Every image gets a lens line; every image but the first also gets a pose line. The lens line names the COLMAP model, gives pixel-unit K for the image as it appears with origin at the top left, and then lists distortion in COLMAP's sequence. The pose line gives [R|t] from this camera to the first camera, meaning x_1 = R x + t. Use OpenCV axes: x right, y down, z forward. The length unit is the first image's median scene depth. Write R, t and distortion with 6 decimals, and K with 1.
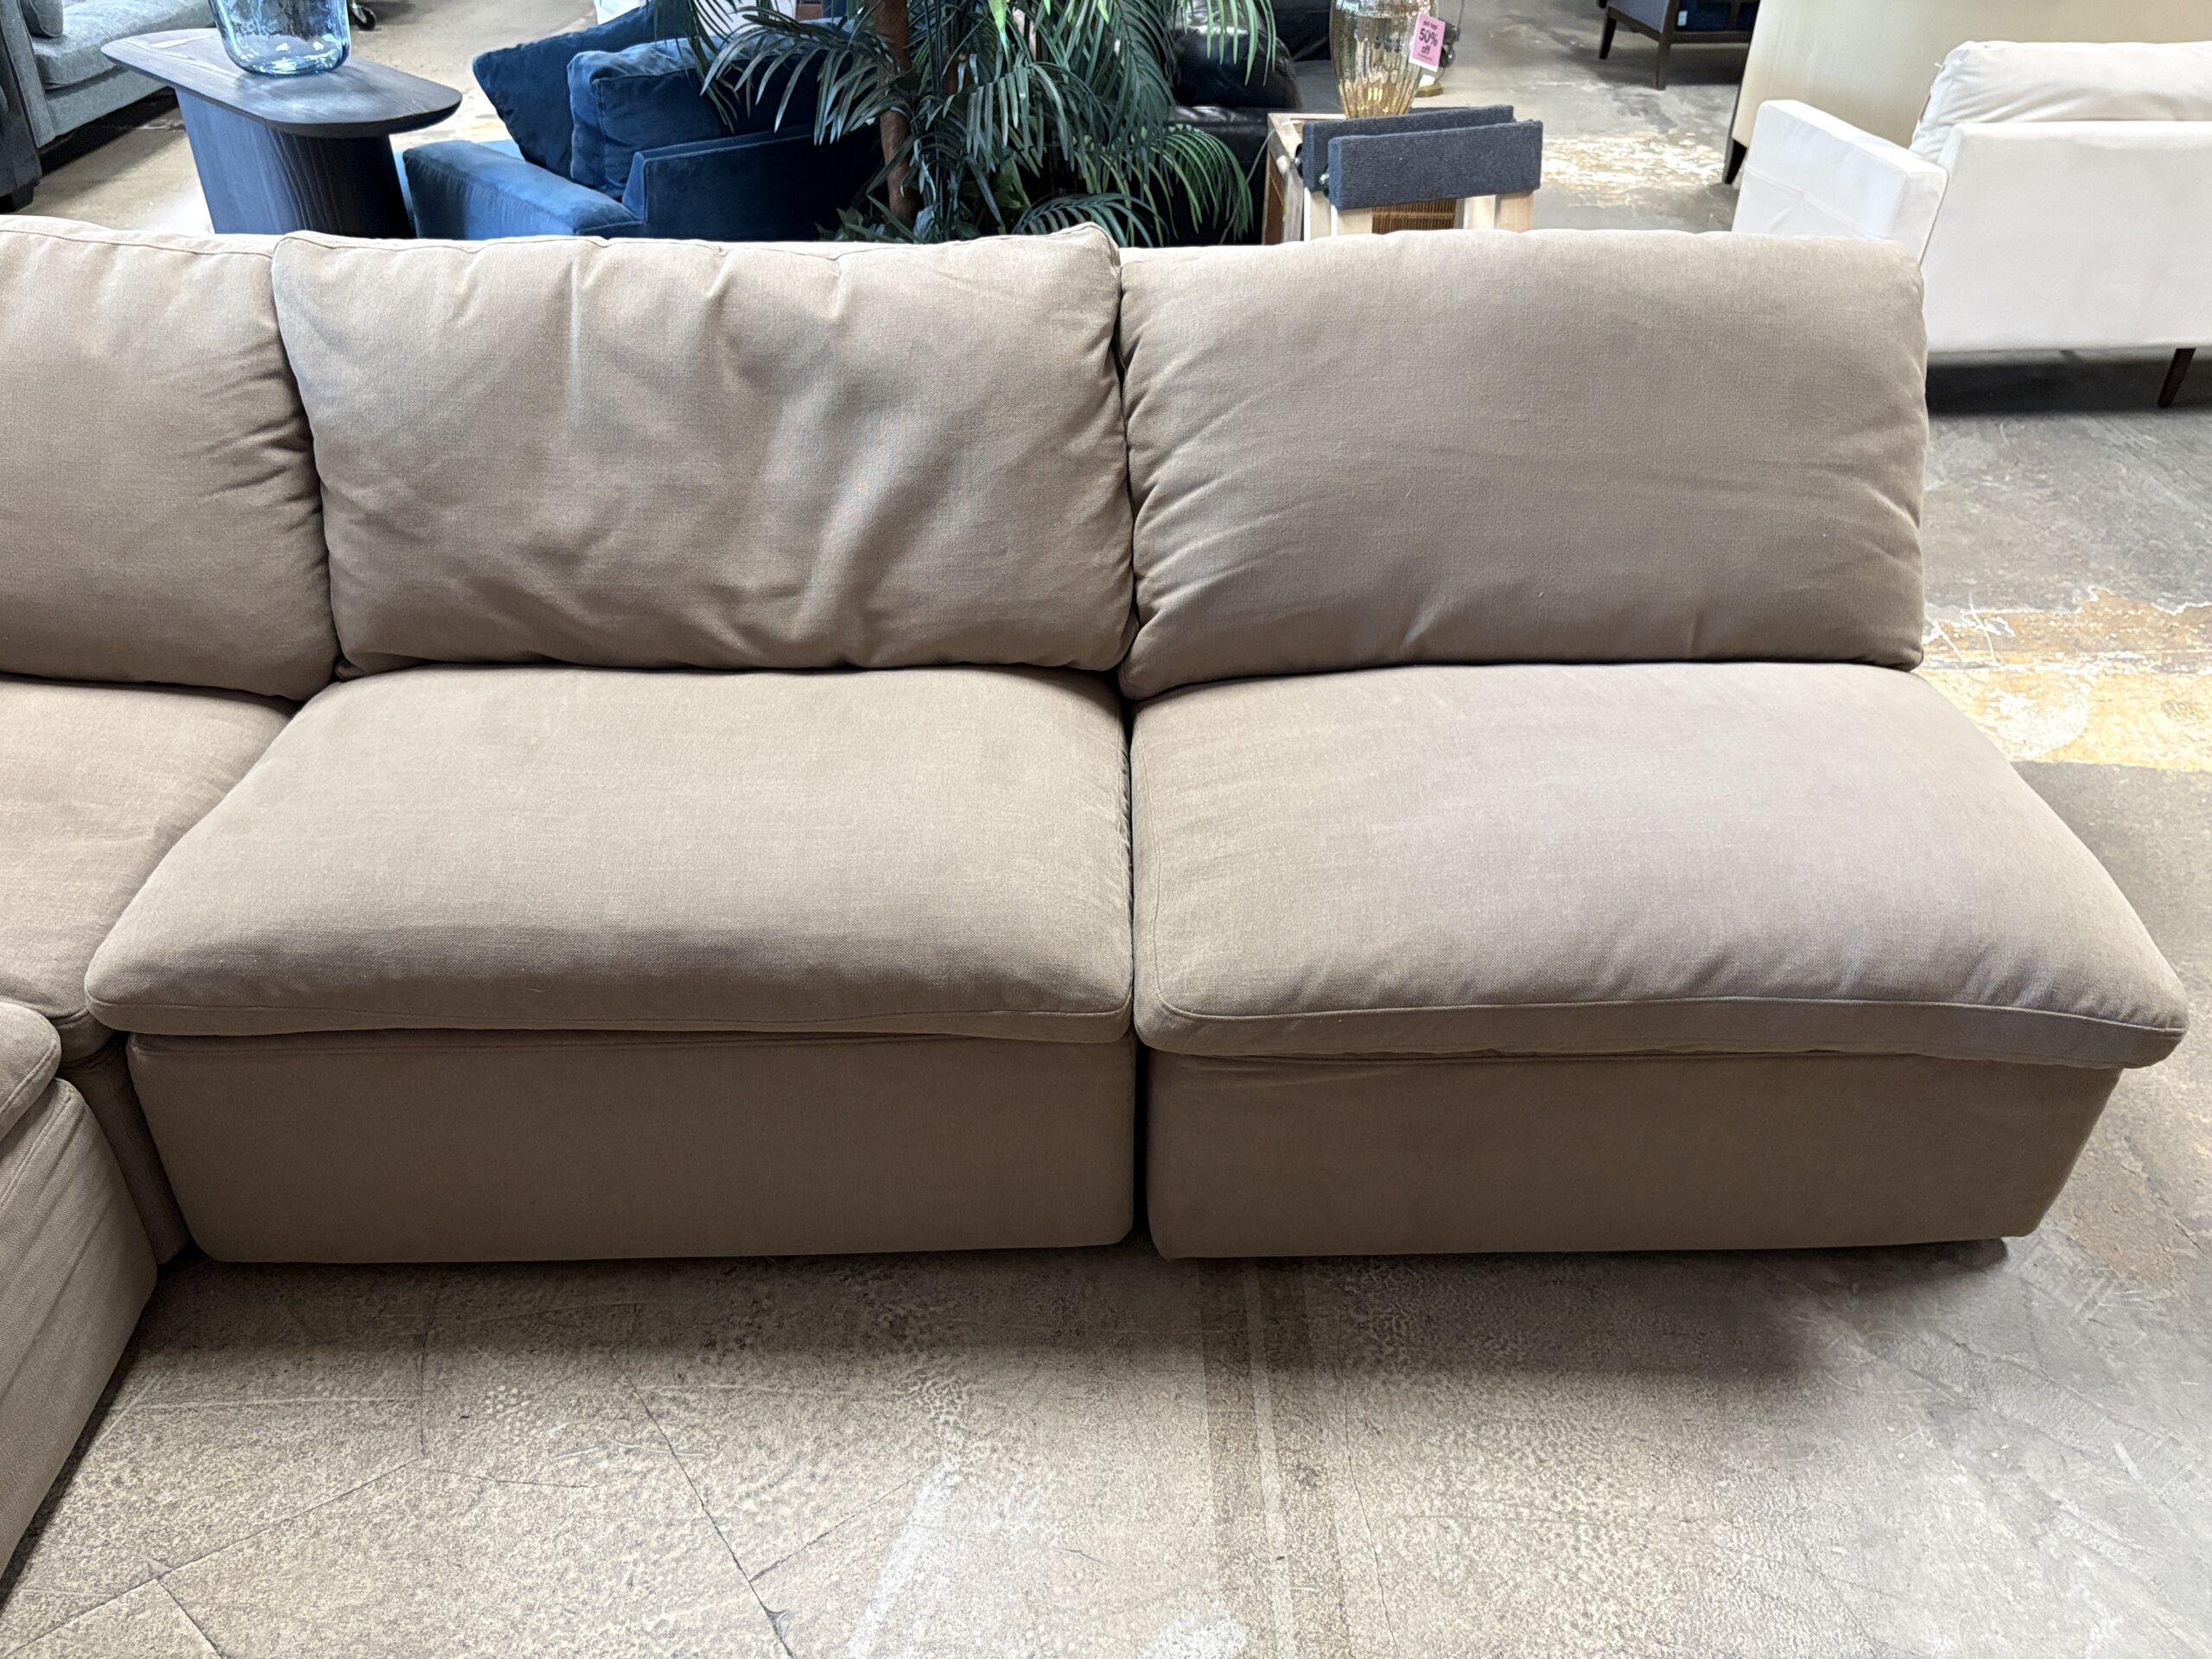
lens RADIAL K [[1687.7, 0, 1105.9], [0, 1687.7, 829.7], [0, 0, 1]] dist [0.002906, 0.002876]
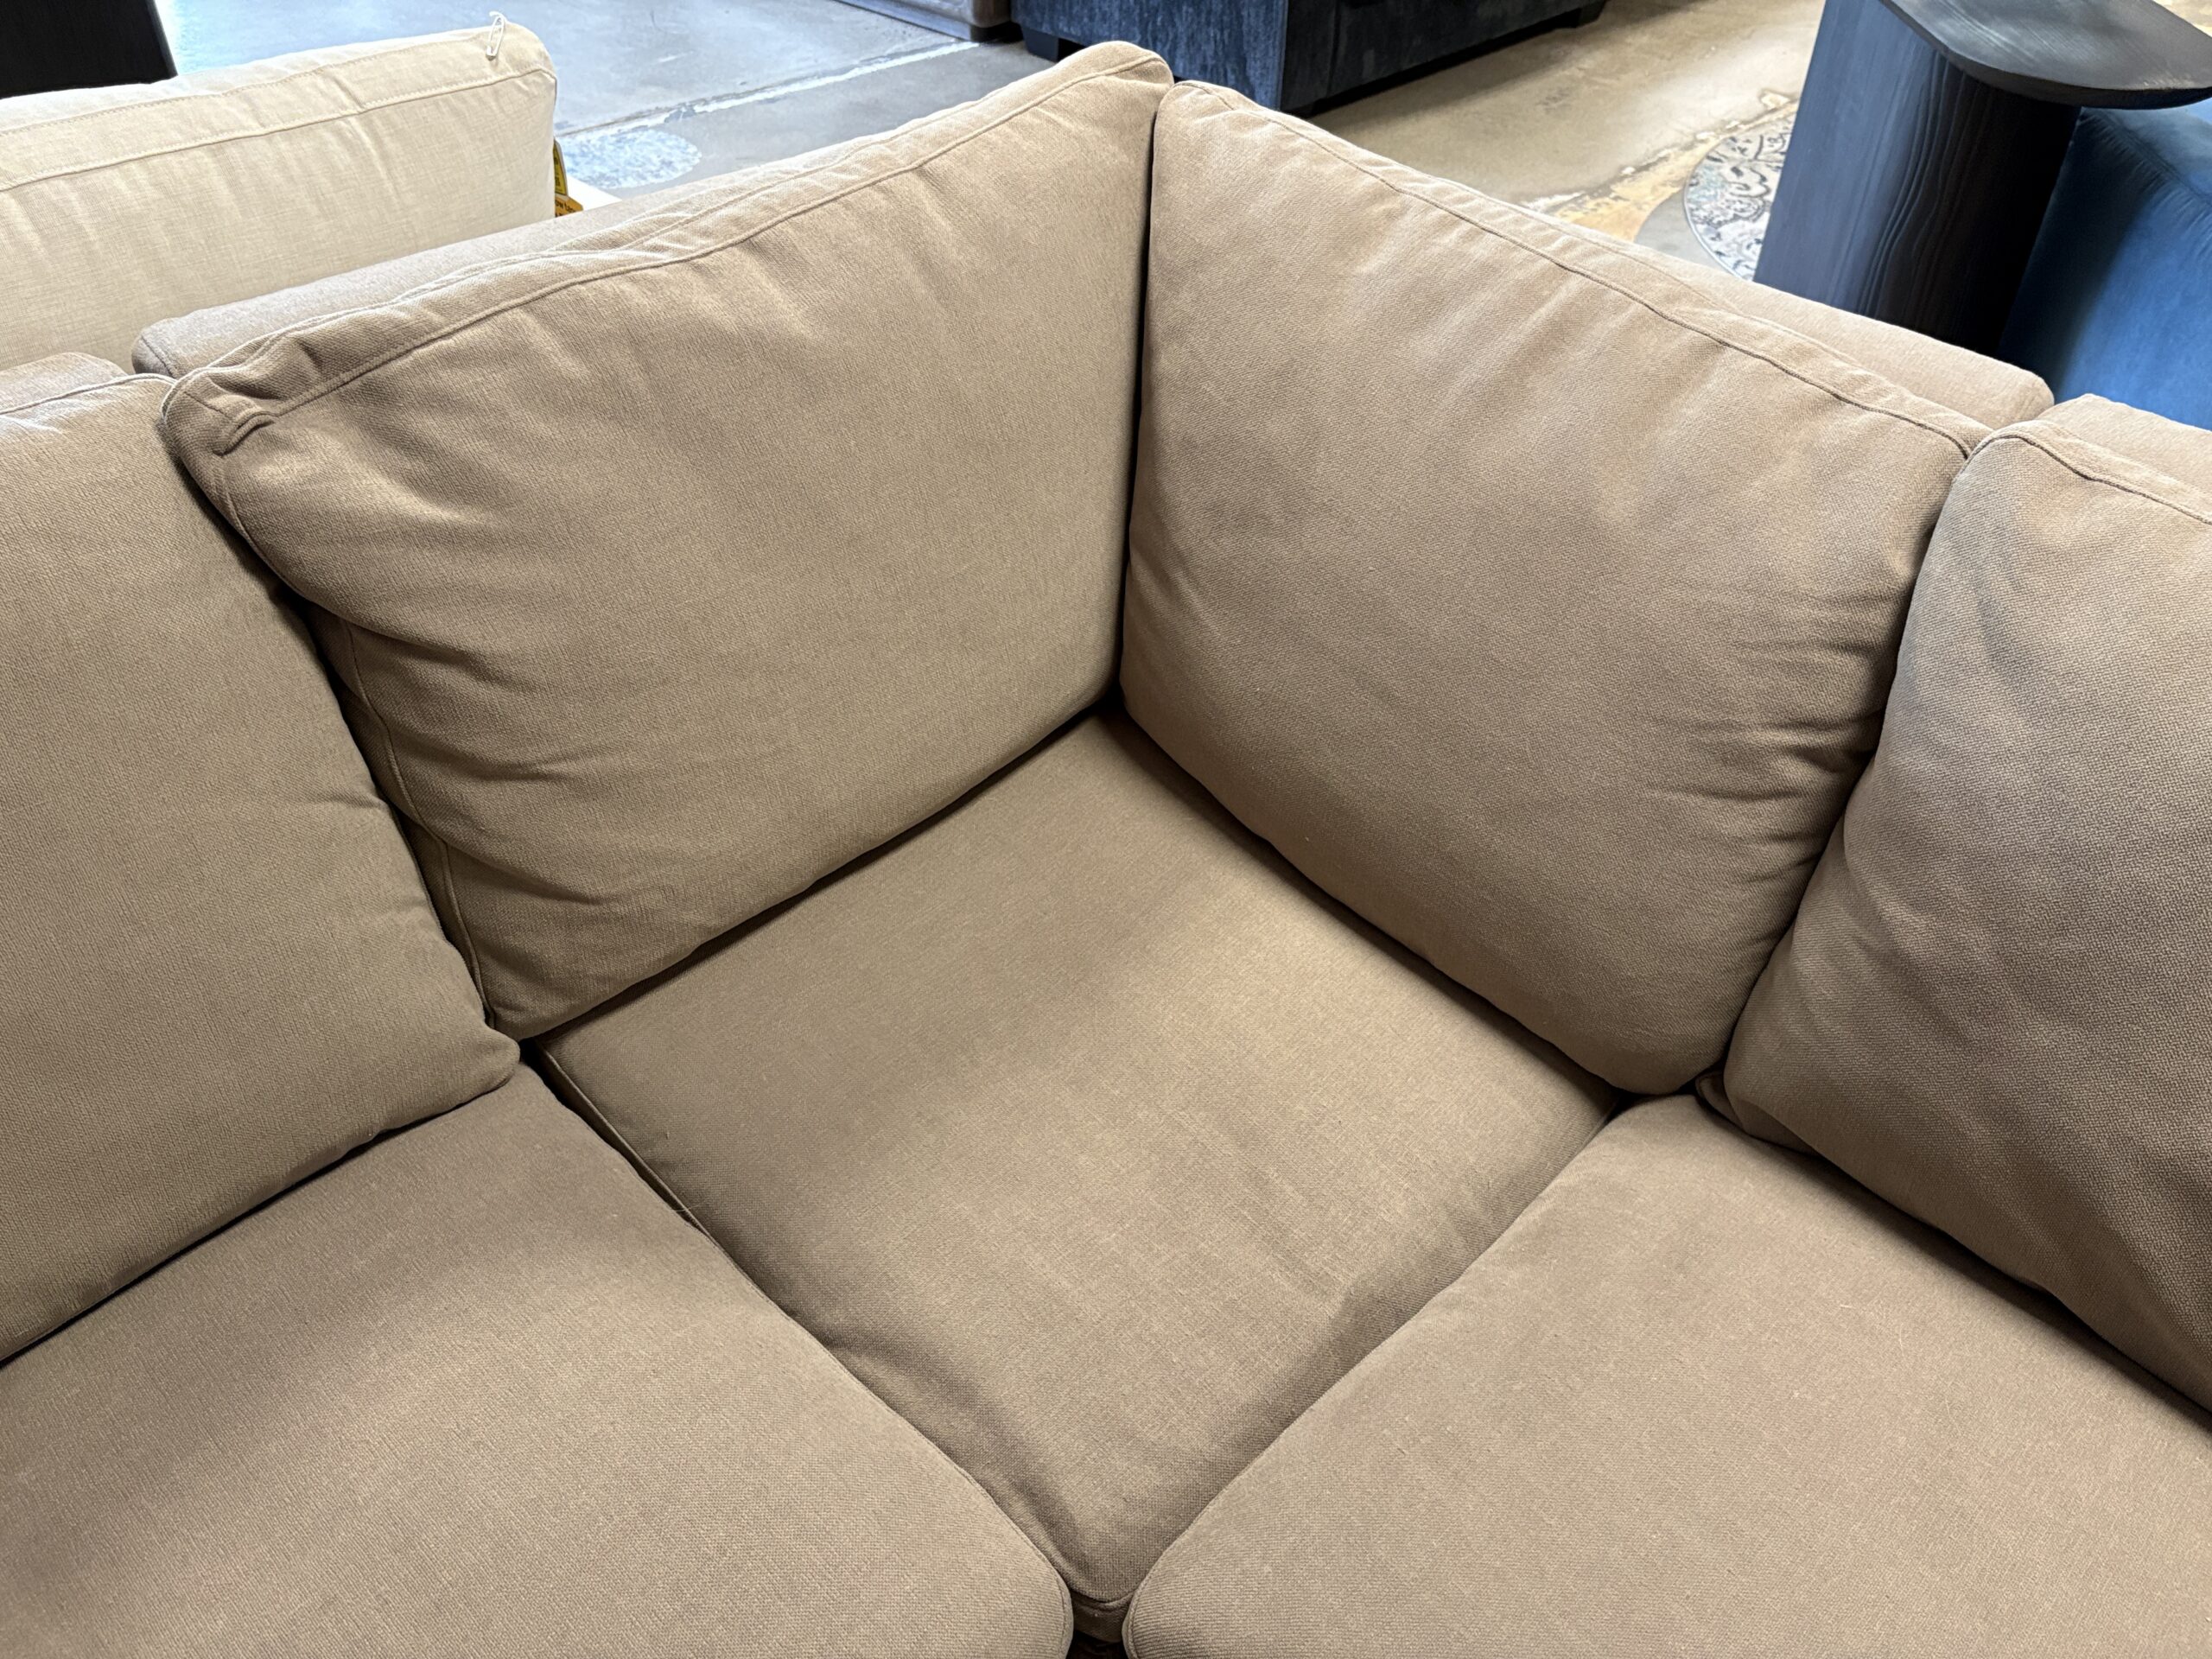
lens RADIAL K [[1687.7, 0, 1103.1], [0, 1687.7, 829.5], [0, 0, 1]] dist [0.002906, 0.002876]
pose [[0.695891, 0.460336, -0.551205, -0.328364], [-0.402926, 0.885620, 0.230931, -0.244325], [0.594464, 0.061392, 0.801775, 0.392346]]
